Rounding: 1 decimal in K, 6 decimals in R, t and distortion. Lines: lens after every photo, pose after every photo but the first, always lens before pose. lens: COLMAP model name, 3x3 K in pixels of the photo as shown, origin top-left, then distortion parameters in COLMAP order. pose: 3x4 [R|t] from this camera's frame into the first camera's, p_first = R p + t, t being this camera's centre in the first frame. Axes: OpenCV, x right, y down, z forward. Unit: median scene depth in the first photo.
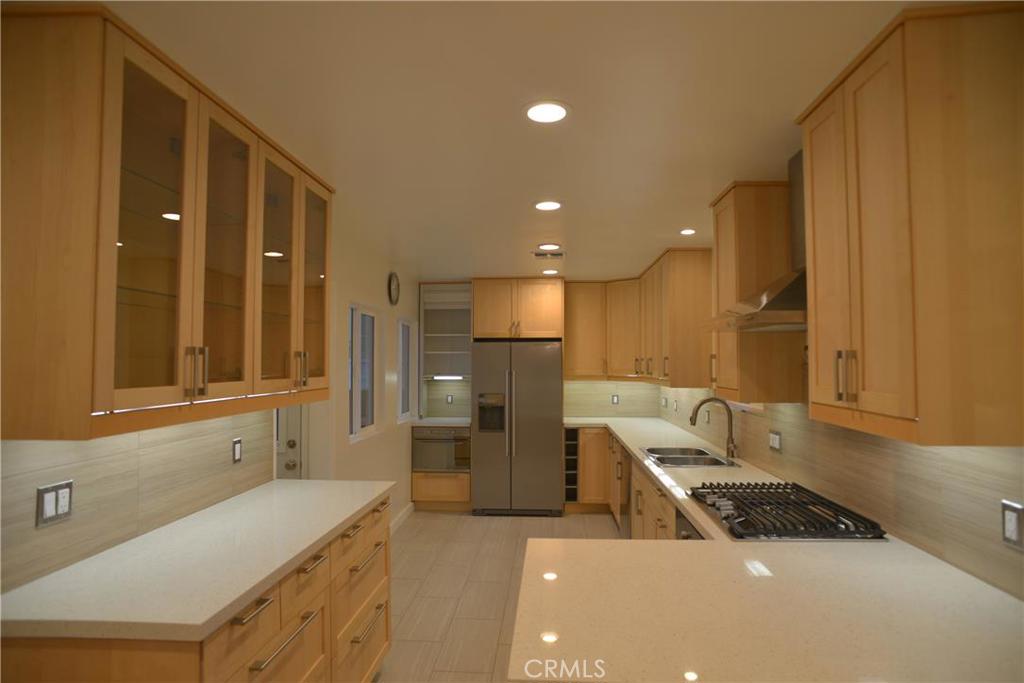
lens RADIAL K [[584.1, 0, 512.4], [0, 584.1, 337.4], [0, 0, 1]] dist [-0.102511, 0.074314]
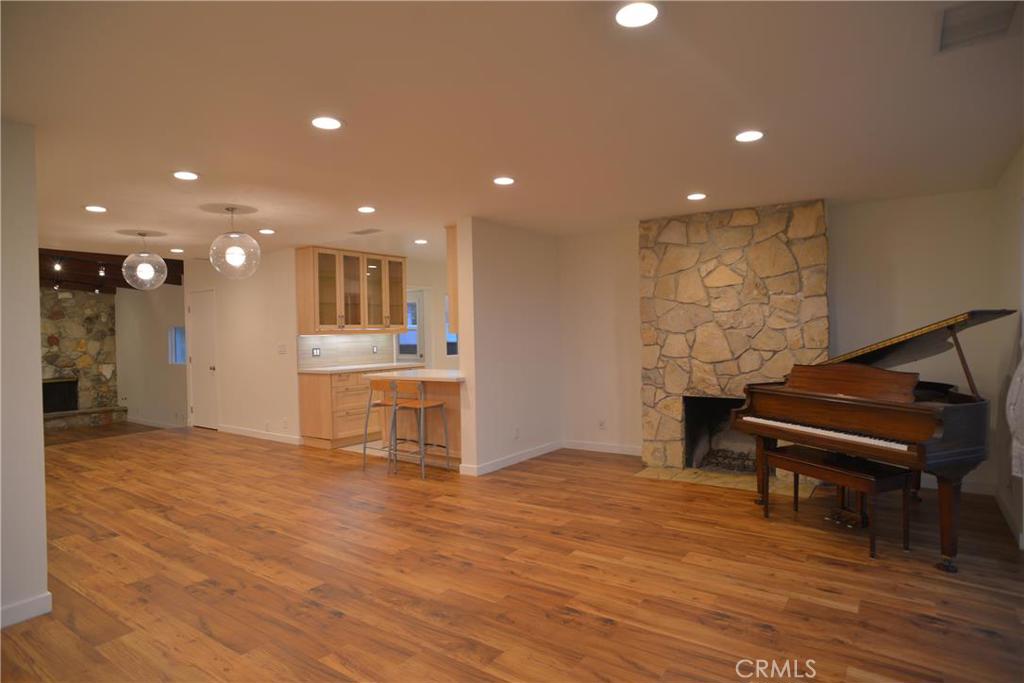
lens RADIAL K [[584.1, 0, 512.4], [0, 584.1, 337.4], [0, 0, 1]] dist [-0.102511, 0.074314]
pose [[0.852834, -0.007600, -0.522126, 2.536012], [0.037592, 0.998193, 0.046873, 0.026003], [0.520827, -0.059602, 0.851579, -1.804872]]
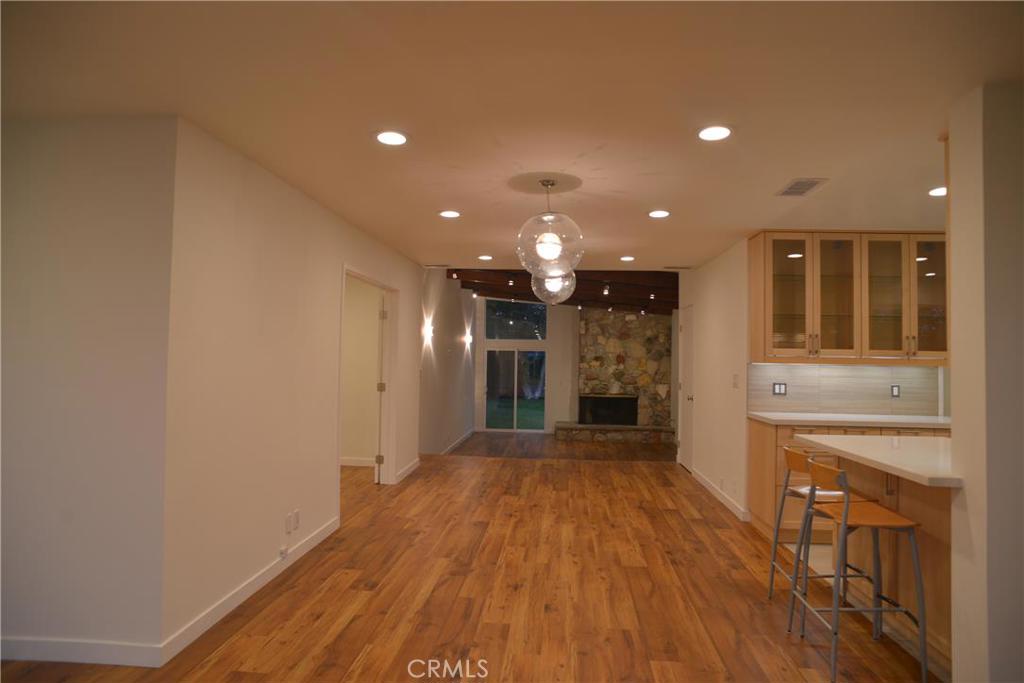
lens RADIAL K [[584.1, 0, 512.4], [0, 584.1, 337.4], [0, 0, 1]] dist [-0.102511, 0.074314]
pose [[-0.014861, -0.028513, -0.999483, 1.969243], [0.020280, 0.999379, -0.028811, 0.078097], [0.999684, -0.020698, -0.014273, -0.297585]]
